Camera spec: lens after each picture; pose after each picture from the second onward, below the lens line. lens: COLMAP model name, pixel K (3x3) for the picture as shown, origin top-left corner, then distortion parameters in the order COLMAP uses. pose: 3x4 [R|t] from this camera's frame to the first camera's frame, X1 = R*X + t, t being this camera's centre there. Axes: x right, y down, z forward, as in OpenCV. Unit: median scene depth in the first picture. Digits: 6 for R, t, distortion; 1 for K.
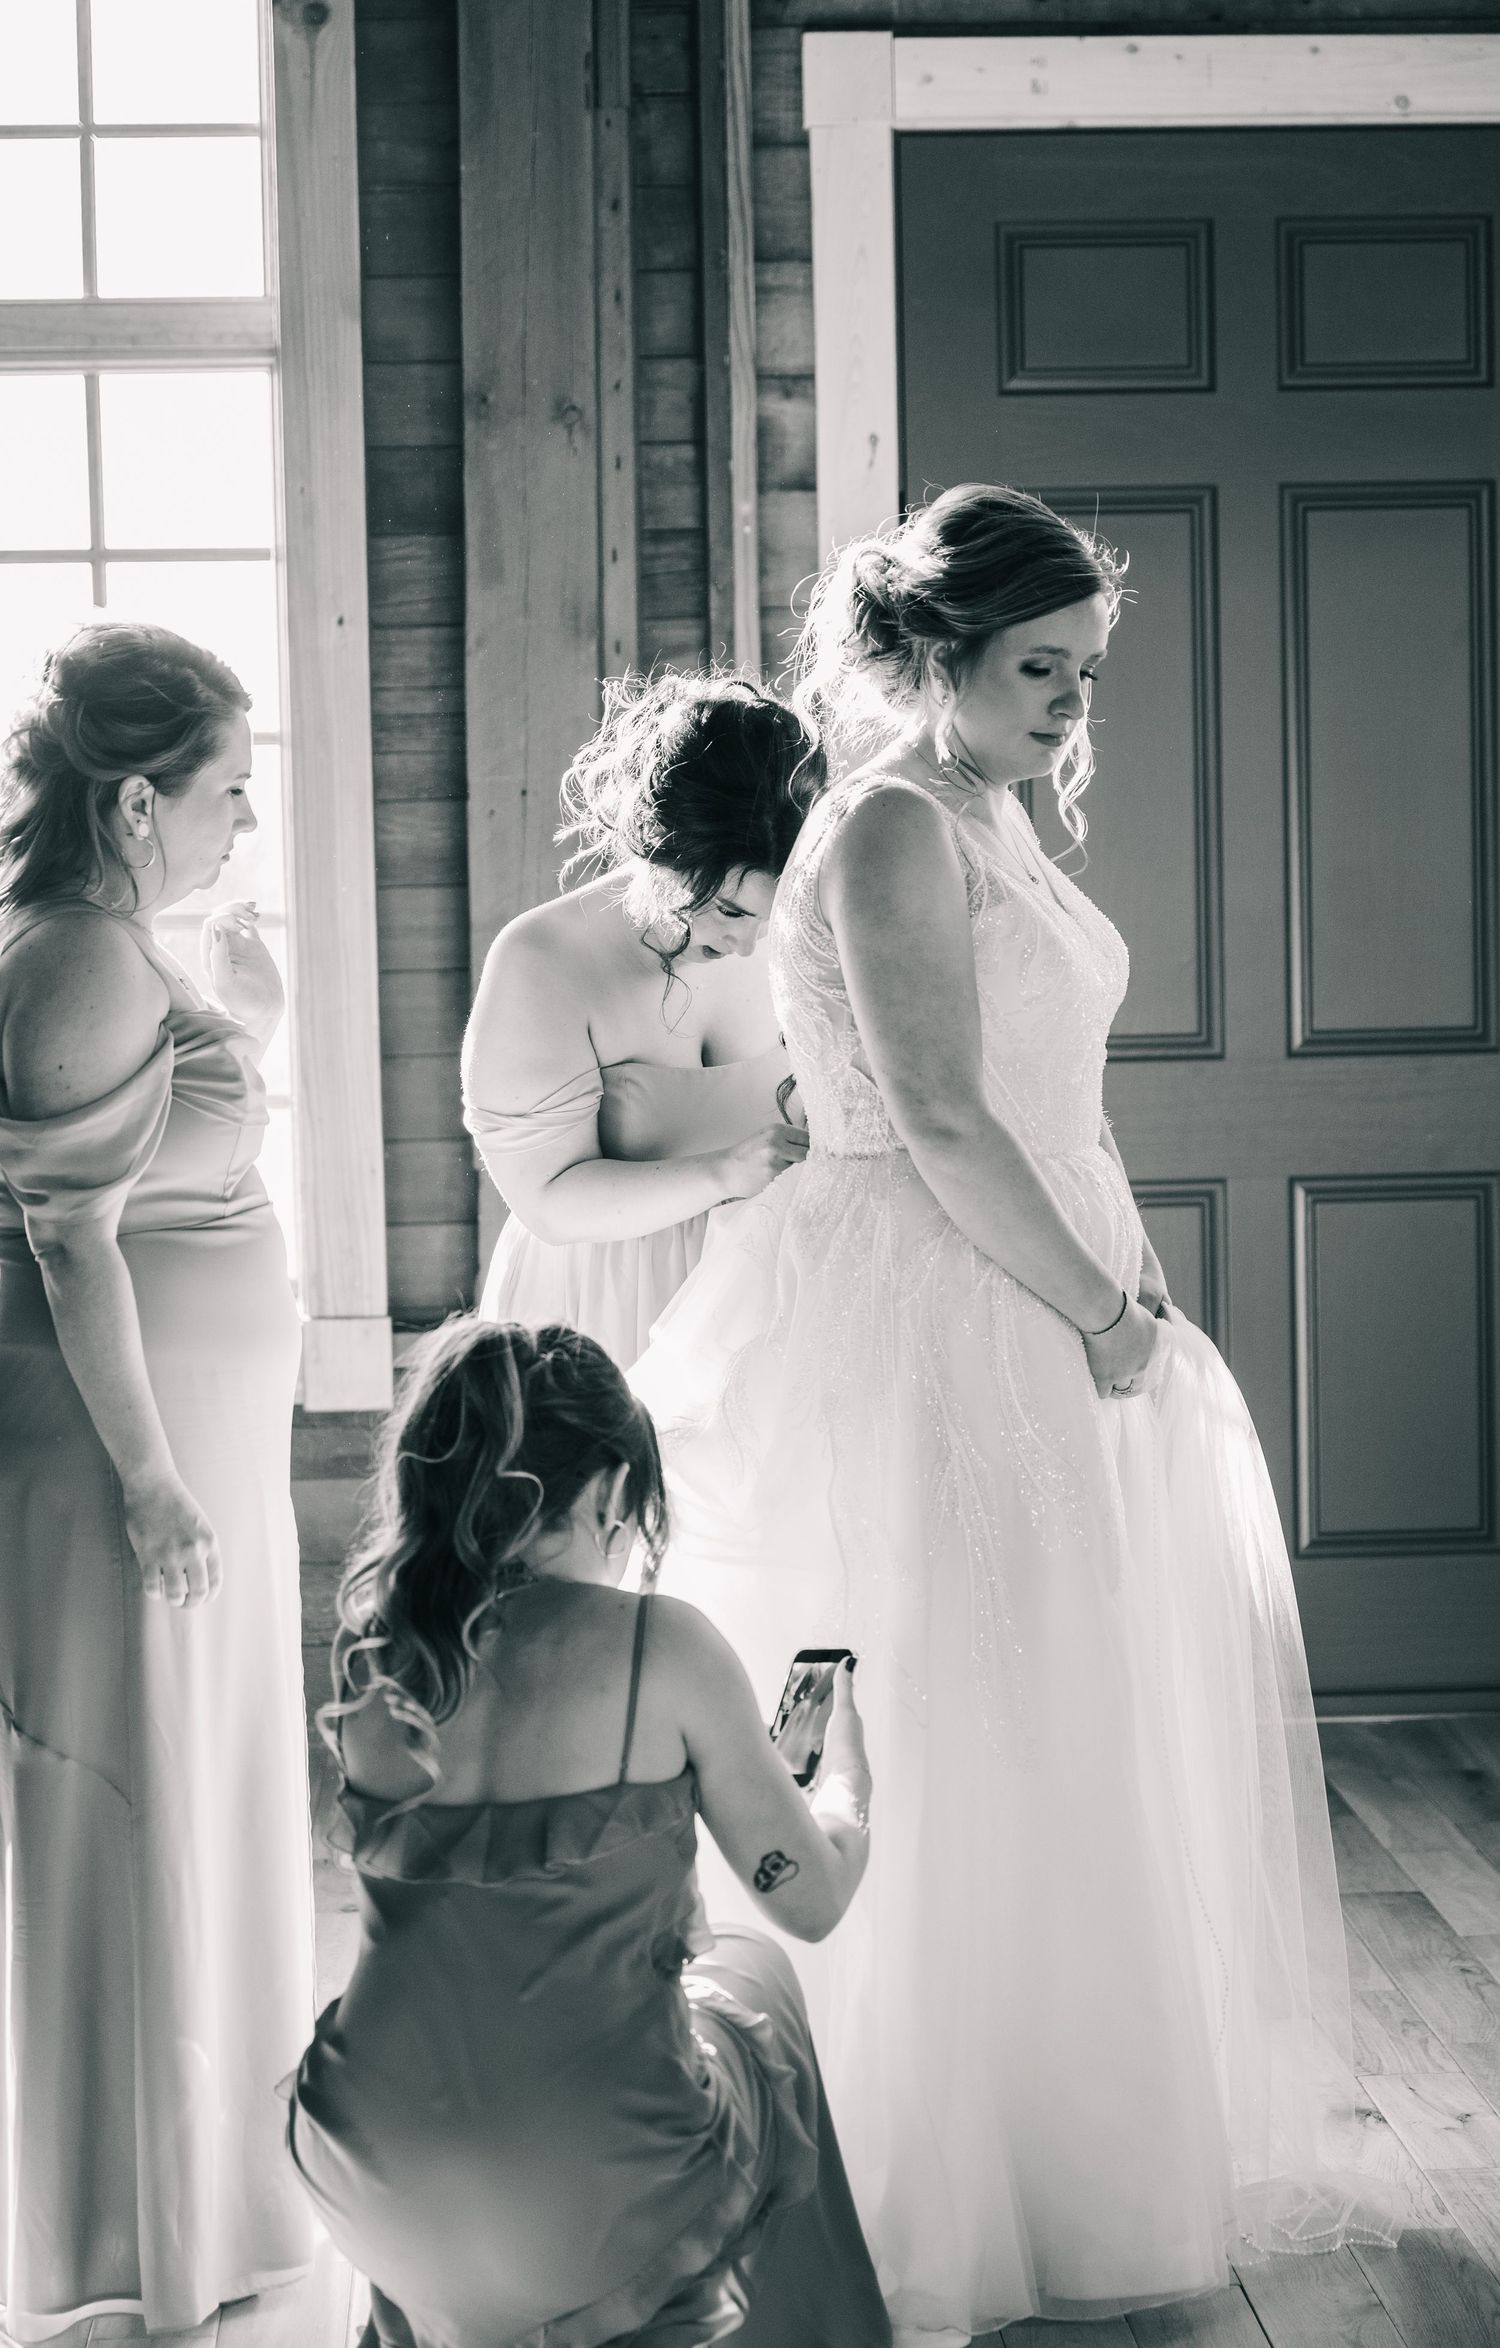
lens RADIAL K [[4980.8, 0, 752.9], [0, 4980.8, 1173.7], [0, 0, 1]] dist [0.069734, -0.122678]
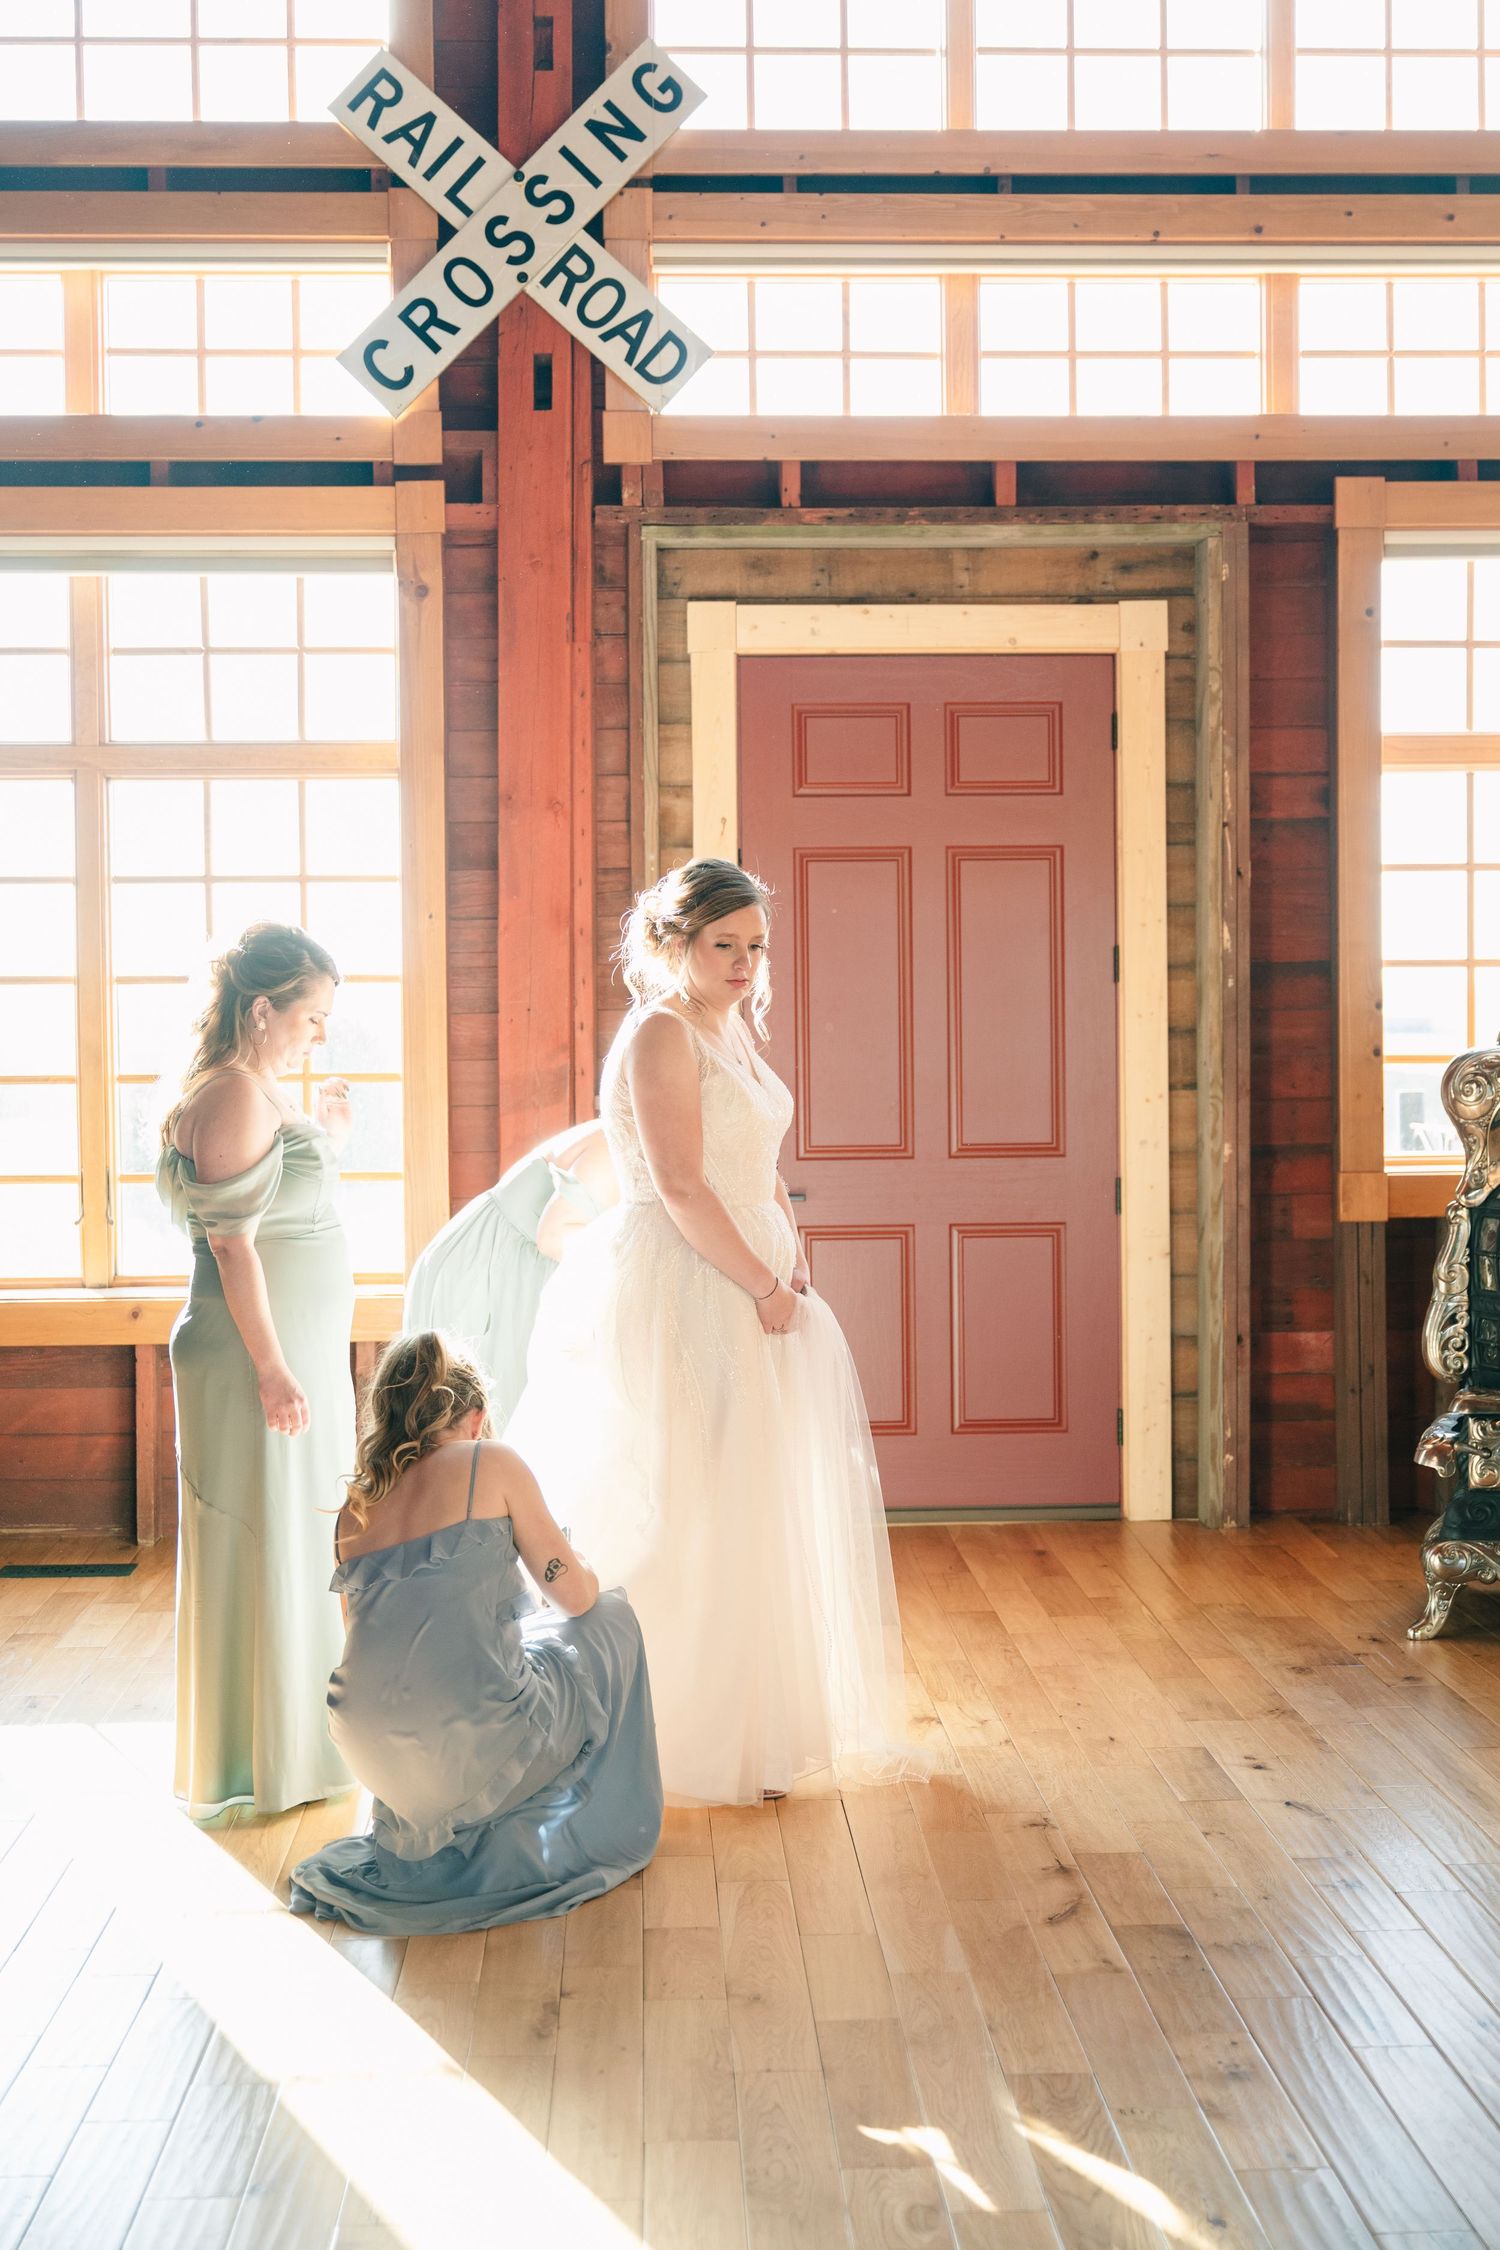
lens RADIAL K [[3003.9, 0, 749.1], [0, 3003.9, 1125.2], [0, 0, 1]] dist [-0.004329, 0.006097]
pose [[0.999812, 0.011114, -0.015884, 0.053303], [-0.011660, 0.999329, -0.034717, 0.003652], [0.015487, 0.034896, 0.999271, -0.105225]]
